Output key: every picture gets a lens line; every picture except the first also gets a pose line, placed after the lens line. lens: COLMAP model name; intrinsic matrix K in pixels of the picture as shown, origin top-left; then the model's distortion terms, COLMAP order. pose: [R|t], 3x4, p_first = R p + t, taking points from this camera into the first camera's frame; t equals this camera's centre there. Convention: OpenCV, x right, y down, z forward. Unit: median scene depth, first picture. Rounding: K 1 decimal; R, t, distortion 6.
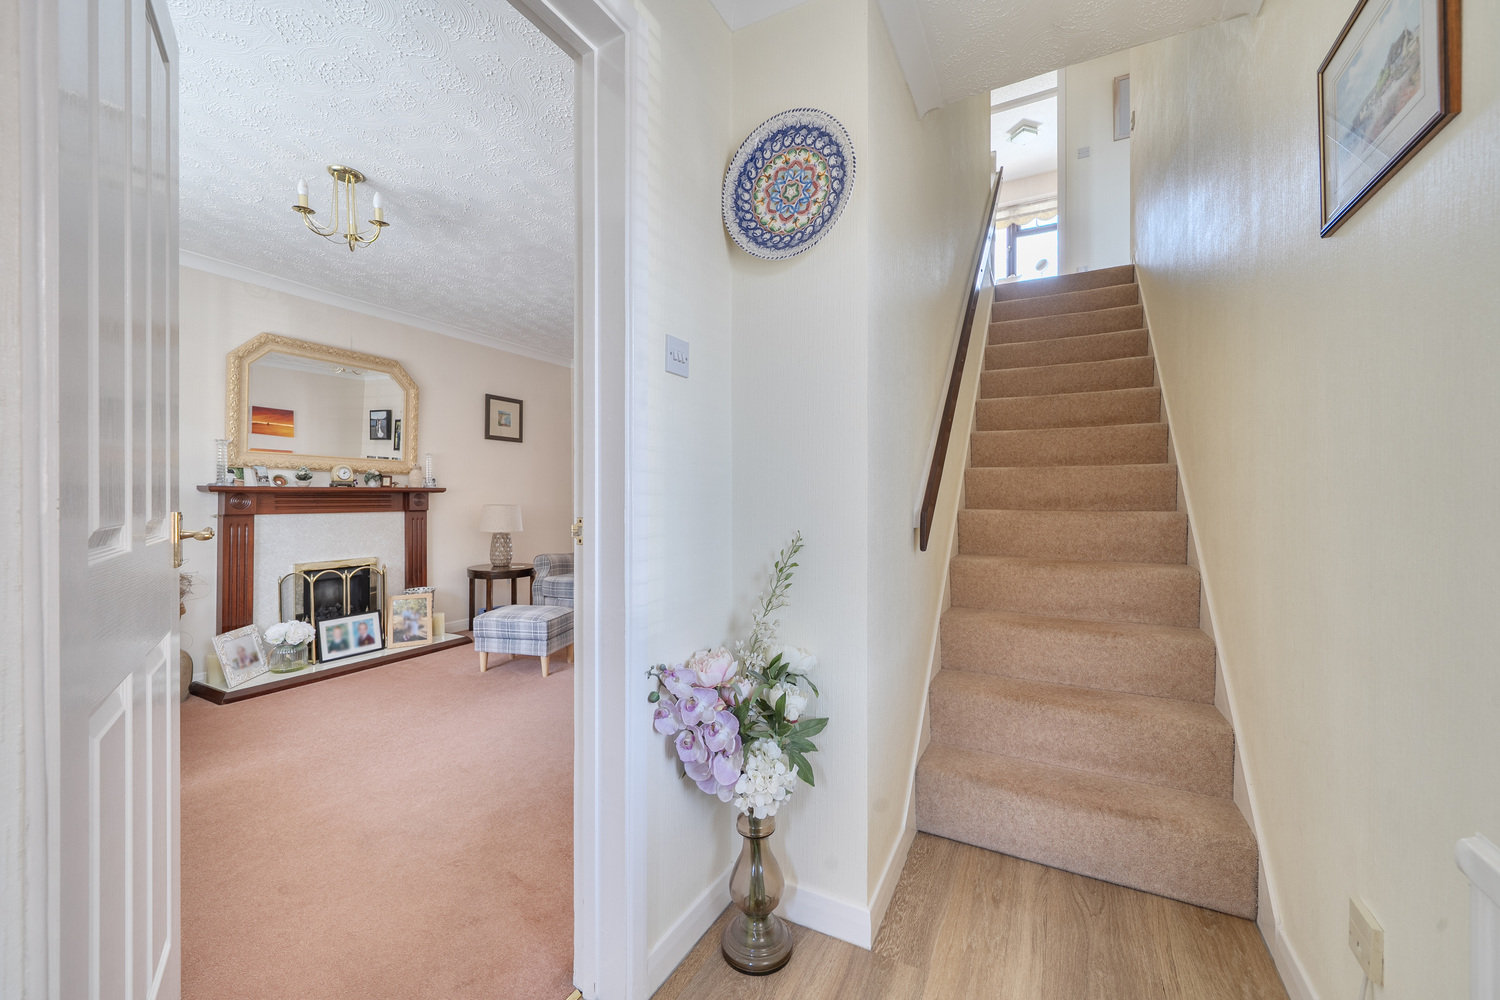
lens RADIAL K [[585.8, 0, 748.8], [0, 585.8, 496.7], [0, 0, 1]] dist [-0.000940, -0.000259]
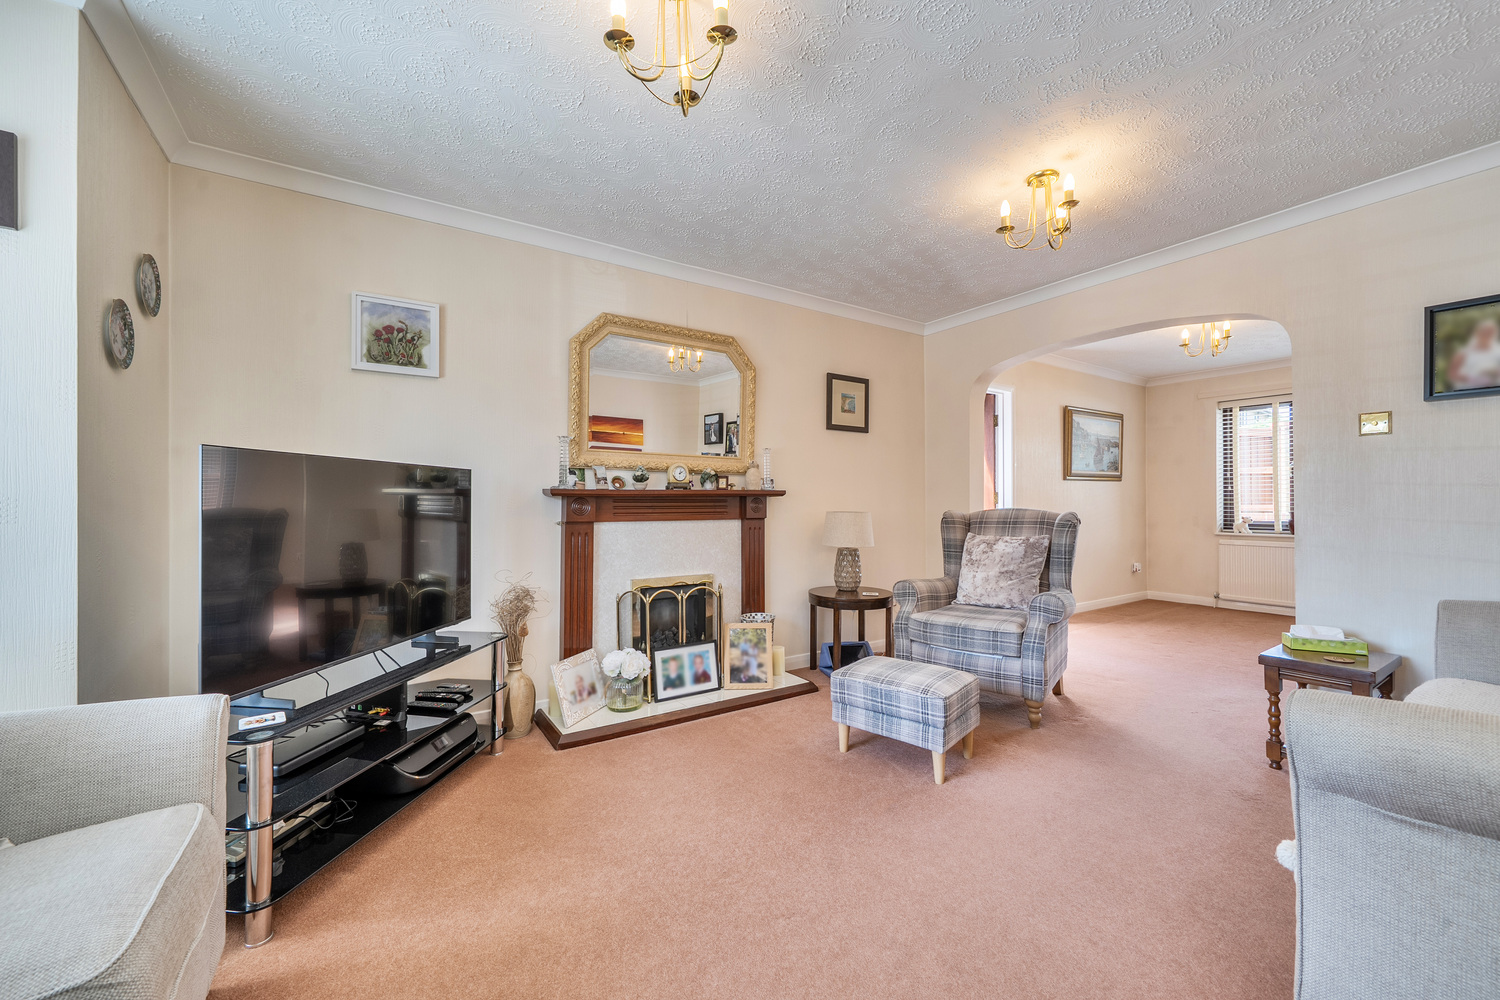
lens RADIAL K [[585.8, 0, 748.8], [0, 585.8, 496.7], [0, 0, 1]] dist [-0.000940, -0.000259]
pose [[0.879128, -0.005945, -0.476548, -0.205800], [0.001040, 0.999944, -0.010554, 0.002175], [0.476584, 0.008783, 0.879085, 0.311358]]
